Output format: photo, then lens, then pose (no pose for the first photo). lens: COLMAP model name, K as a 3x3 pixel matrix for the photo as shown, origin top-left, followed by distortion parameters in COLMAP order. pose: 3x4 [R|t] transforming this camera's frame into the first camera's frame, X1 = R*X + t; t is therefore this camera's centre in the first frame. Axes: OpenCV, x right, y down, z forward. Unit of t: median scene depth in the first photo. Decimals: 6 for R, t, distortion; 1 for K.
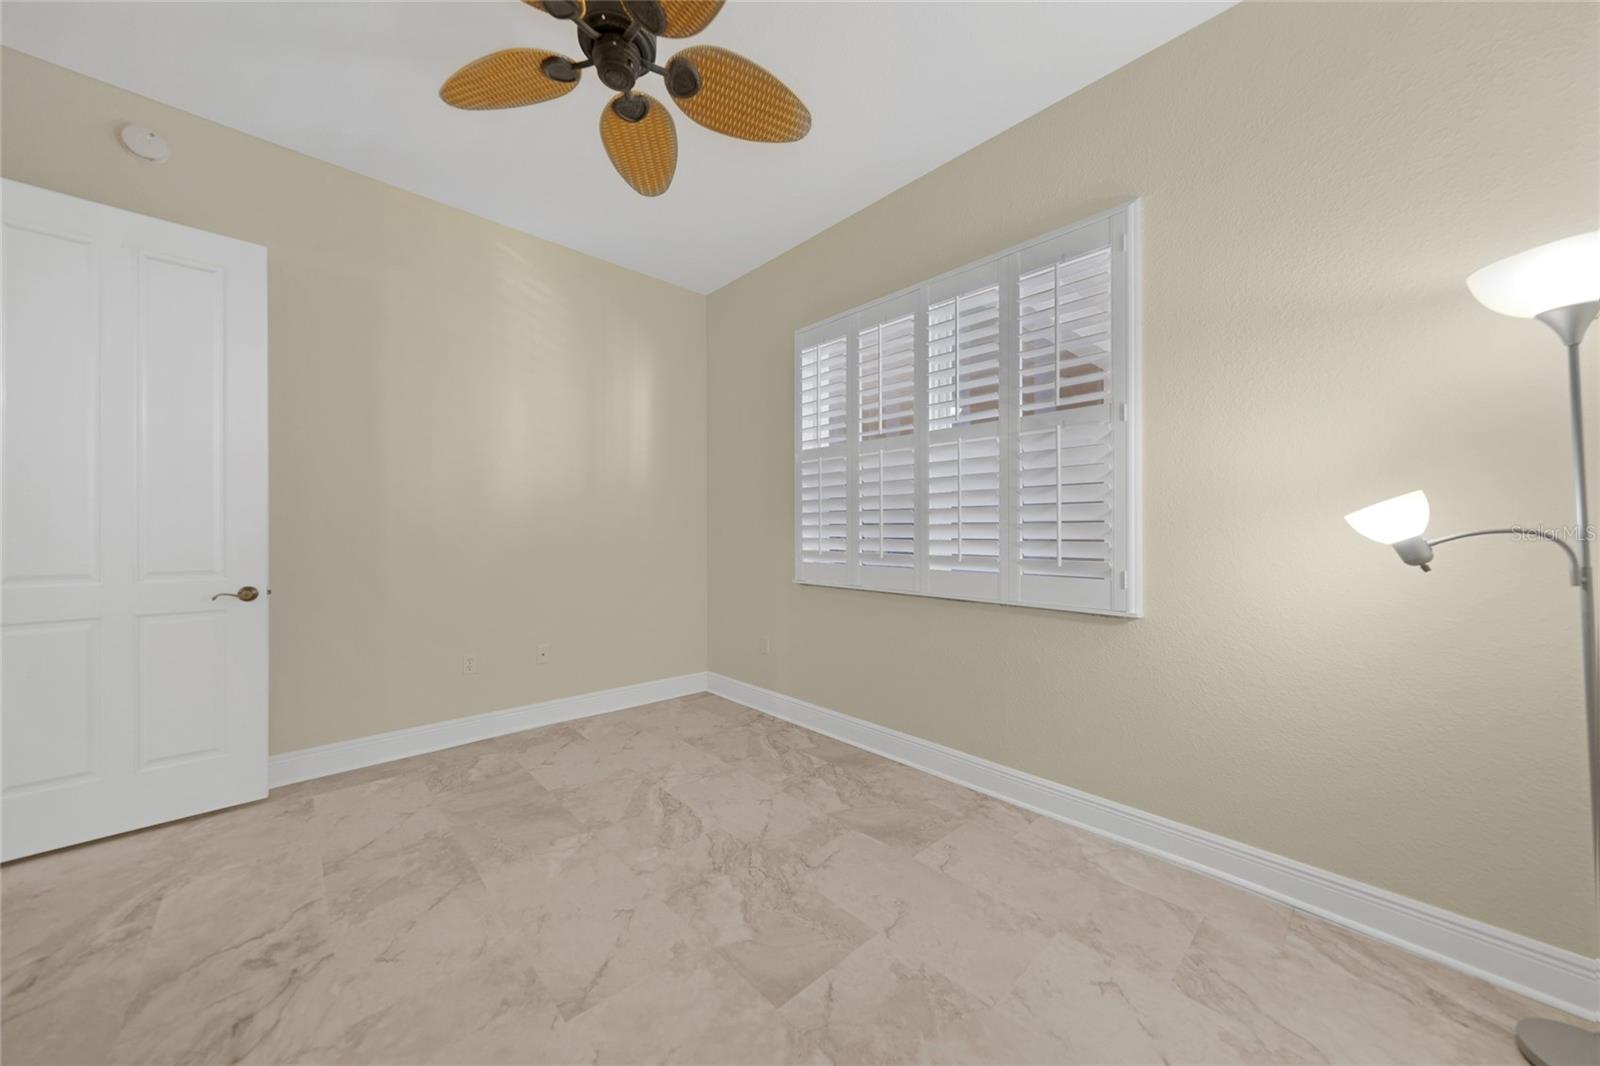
lens RADIAL K [[553.0, 0, 799.8], [0, 553.0, 535.1], [0, 0, 1]] dist [0.001612, 0.000111]
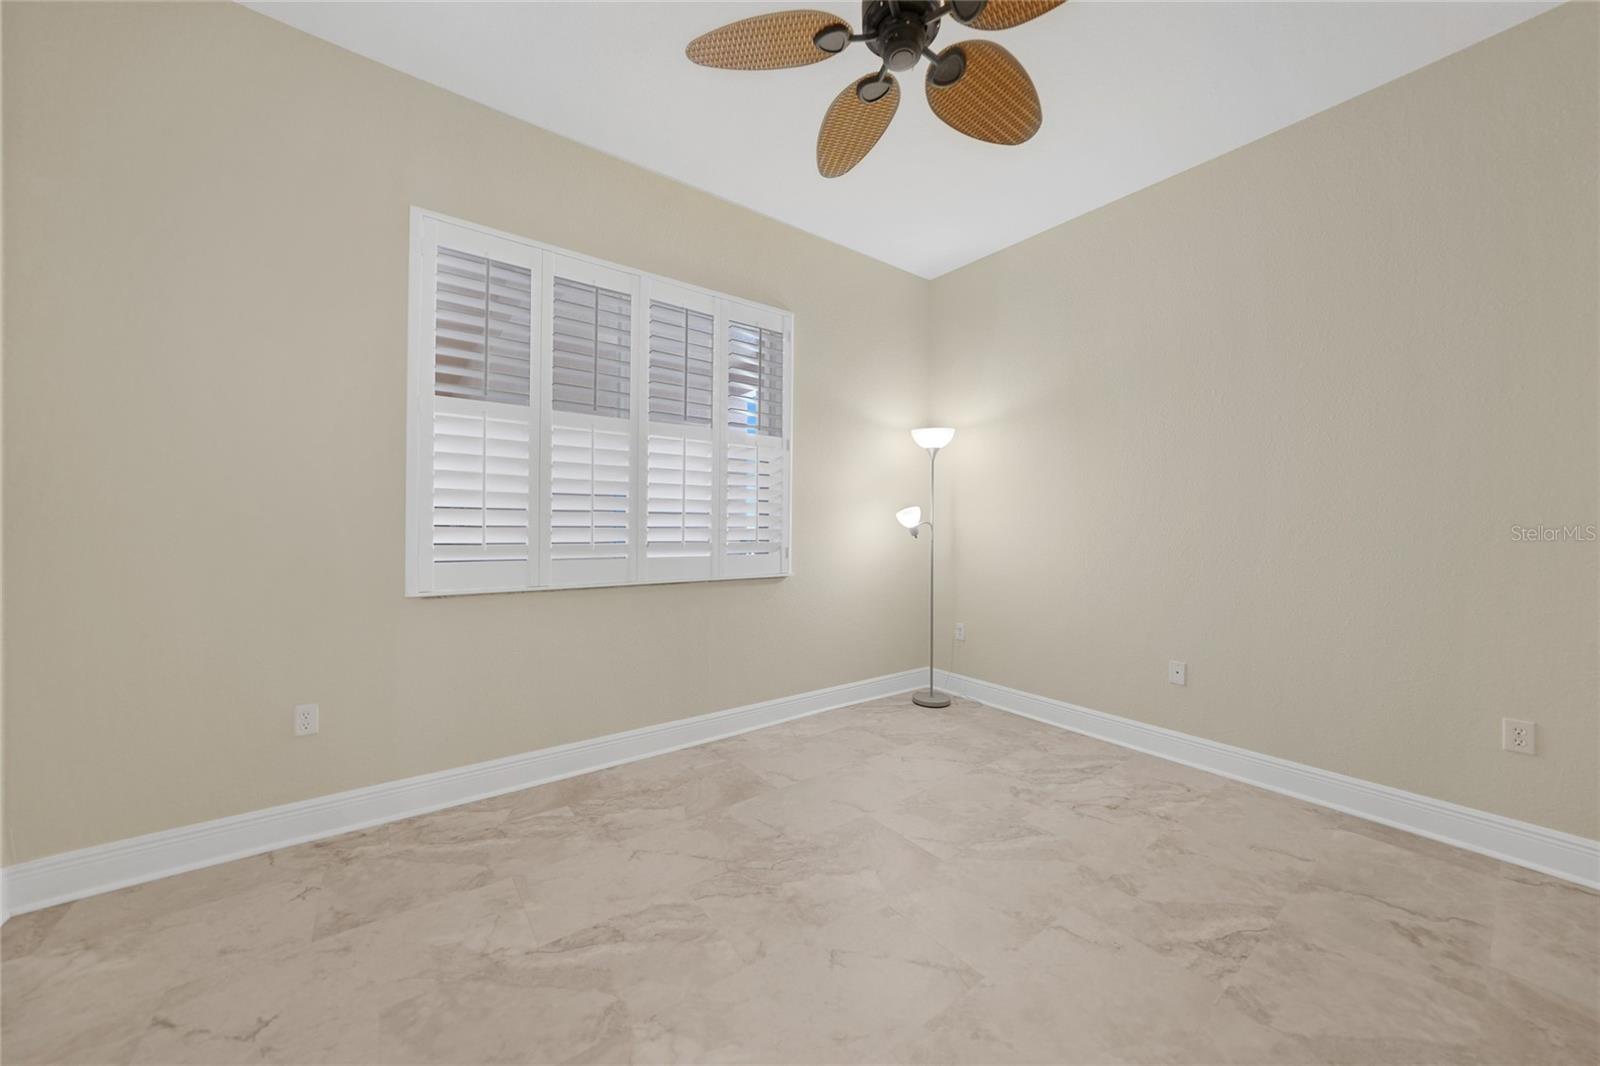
lens RADIAL K [[553.0, 0, 806.2], [0, 553.0, 520.4], [0, 0, 1]] dist [0.001612, 0.000111]
pose [[0.127415, 0.003204, 0.991844, -0.824162], [-0.006522, 0.999976, -0.002392, -0.005860], [-0.991828, -0.006164, 0.127433, 0.647474]]
